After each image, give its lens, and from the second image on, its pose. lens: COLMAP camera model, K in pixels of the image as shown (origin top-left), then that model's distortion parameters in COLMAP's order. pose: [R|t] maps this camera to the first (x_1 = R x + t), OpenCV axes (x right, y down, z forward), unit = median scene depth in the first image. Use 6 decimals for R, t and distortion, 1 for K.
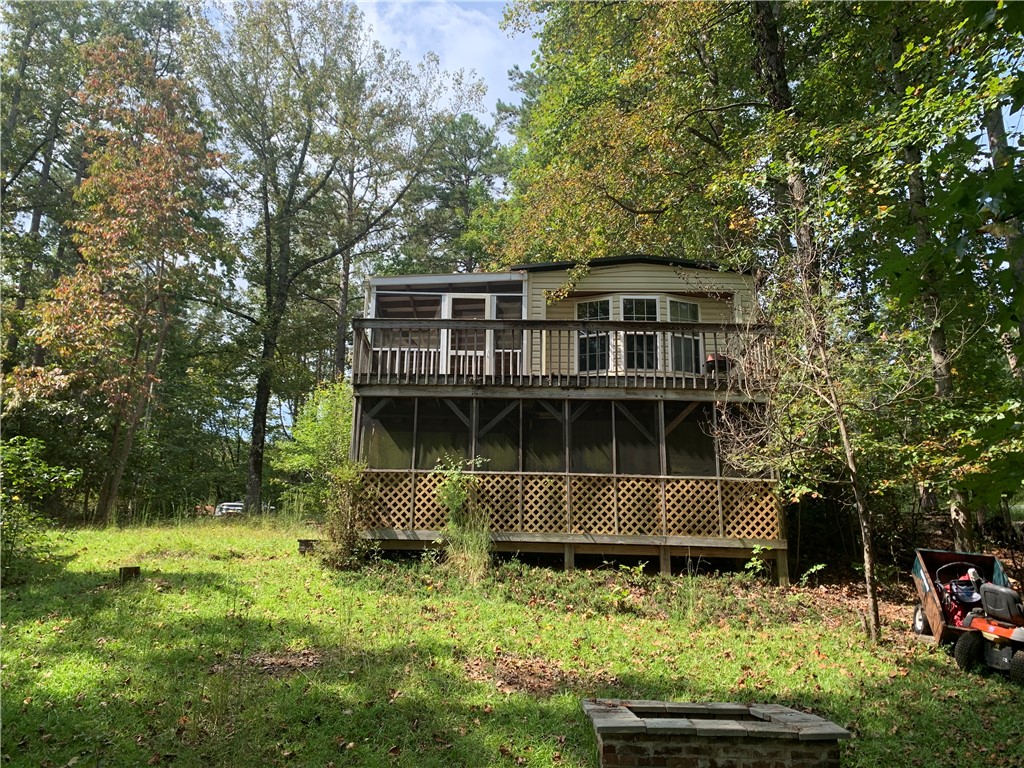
lens RADIAL K [[748.8, 0, 507.5], [0, 748.8, 383.3], [0, 0, 1]] dist [0.010959, -0.004288]
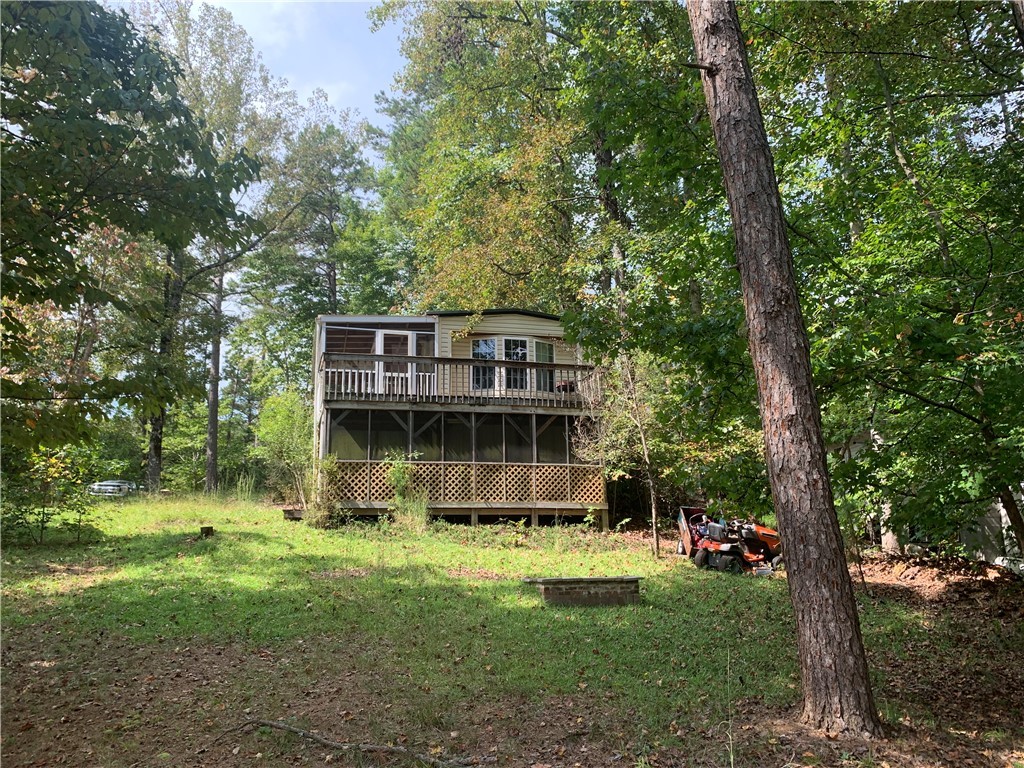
lens RADIAL K [[776.4, 0, 519.2], [0, 776.4, 377.9], [0, 0, 1]] dist [0.010035, -0.006398]
pose [[0.964875, 0.022948, 0.261706, -0.245559], [-0.030599, 0.999214, 0.025197, -0.091975], [-0.260922, -0.032320, 0.964819, -0.528396]]
